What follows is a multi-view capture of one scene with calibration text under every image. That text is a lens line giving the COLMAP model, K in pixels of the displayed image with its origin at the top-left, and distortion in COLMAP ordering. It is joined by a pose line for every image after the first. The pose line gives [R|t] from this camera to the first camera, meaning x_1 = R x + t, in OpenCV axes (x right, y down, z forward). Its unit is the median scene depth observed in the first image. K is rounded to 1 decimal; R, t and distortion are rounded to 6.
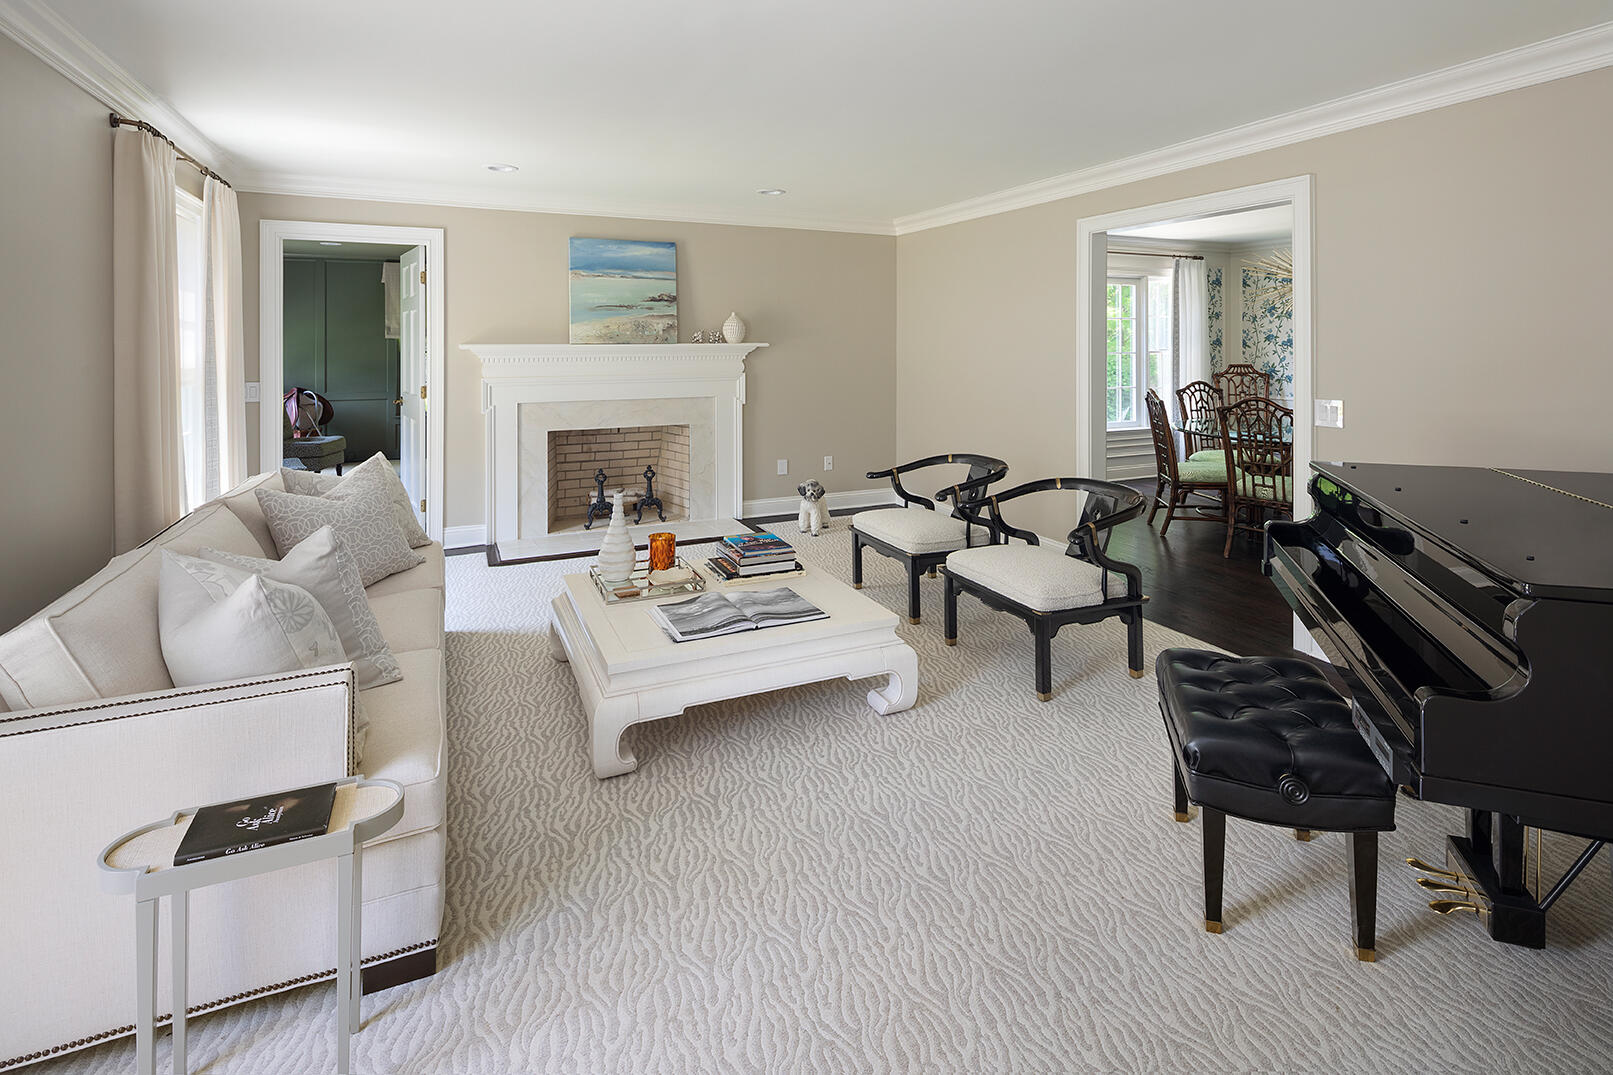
lens RADIAL K [[750.4, 0, 806.5], [0, 750.4, 537.5], [0, 0, 1]] dist [0.002661, 0.000320]
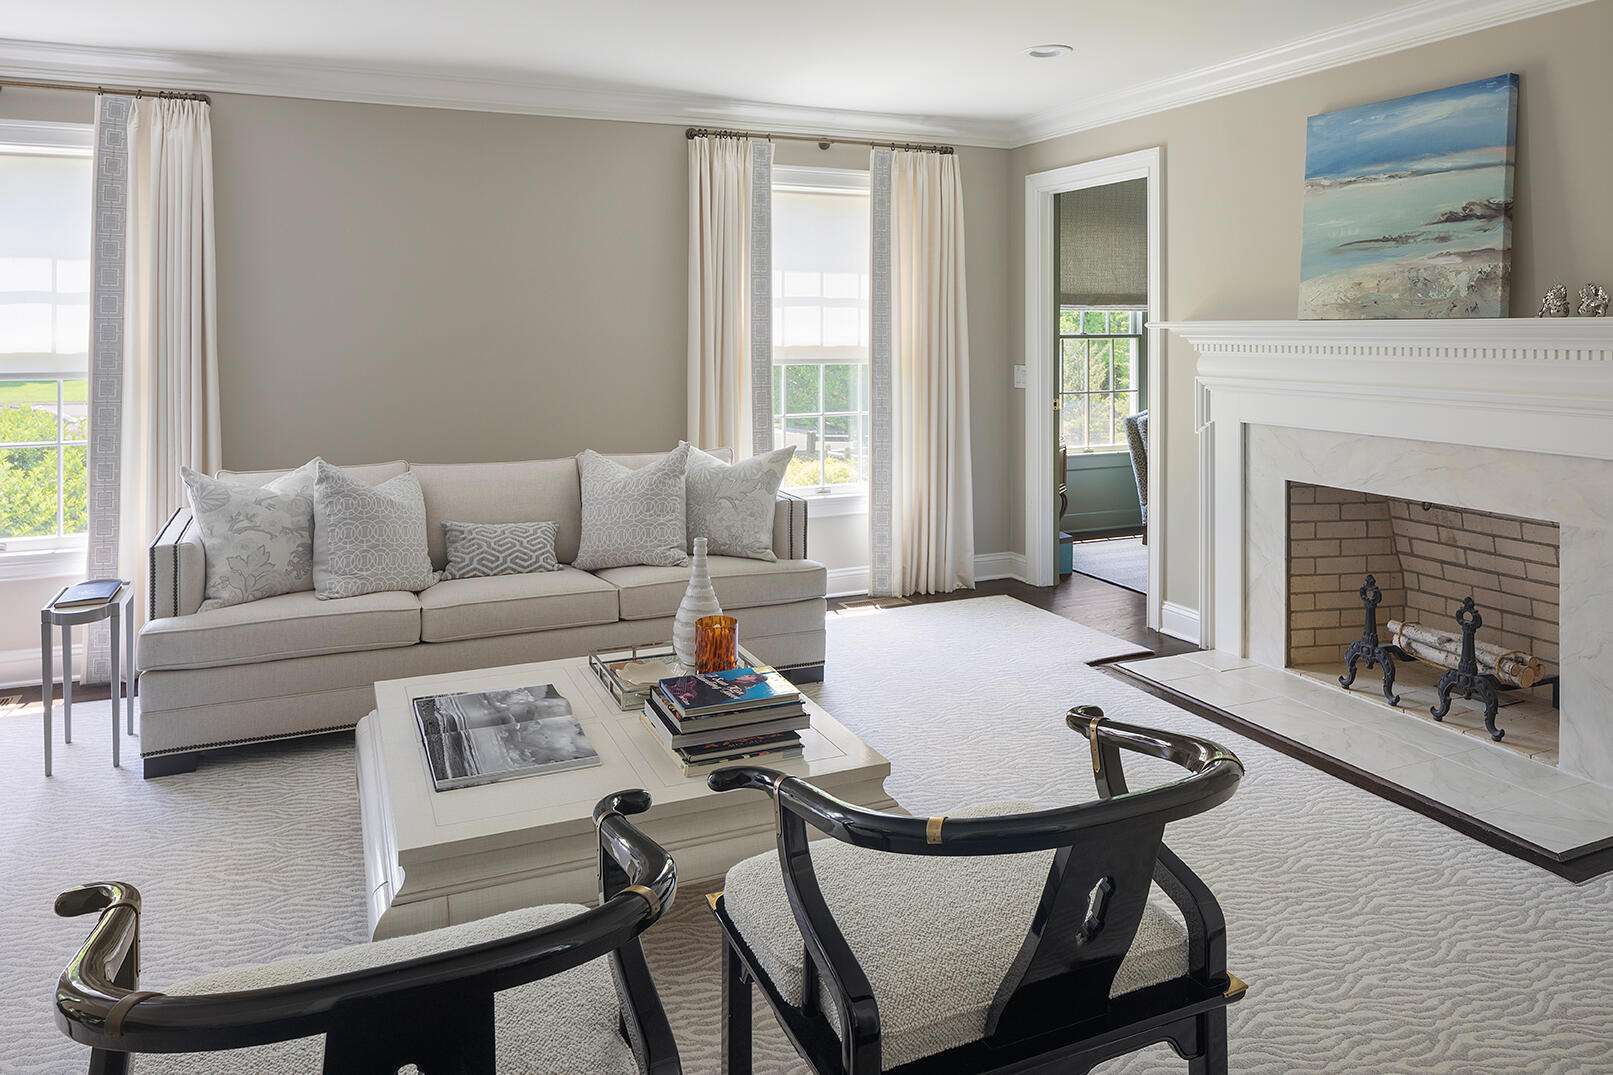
lens RADIAL K [[1089.3, 0, 806.5], [0, 1089.3, 537.5], [0, 0, 1]] dist [-0.011833, -0.004820]
pose [[-0.006520, 0.187309, -0.982279, 0.447465], [-0.249370, 0.950962, 0.182993, -0.164580], [0.968386, 0.246144, 0.040509, 0.665292]]
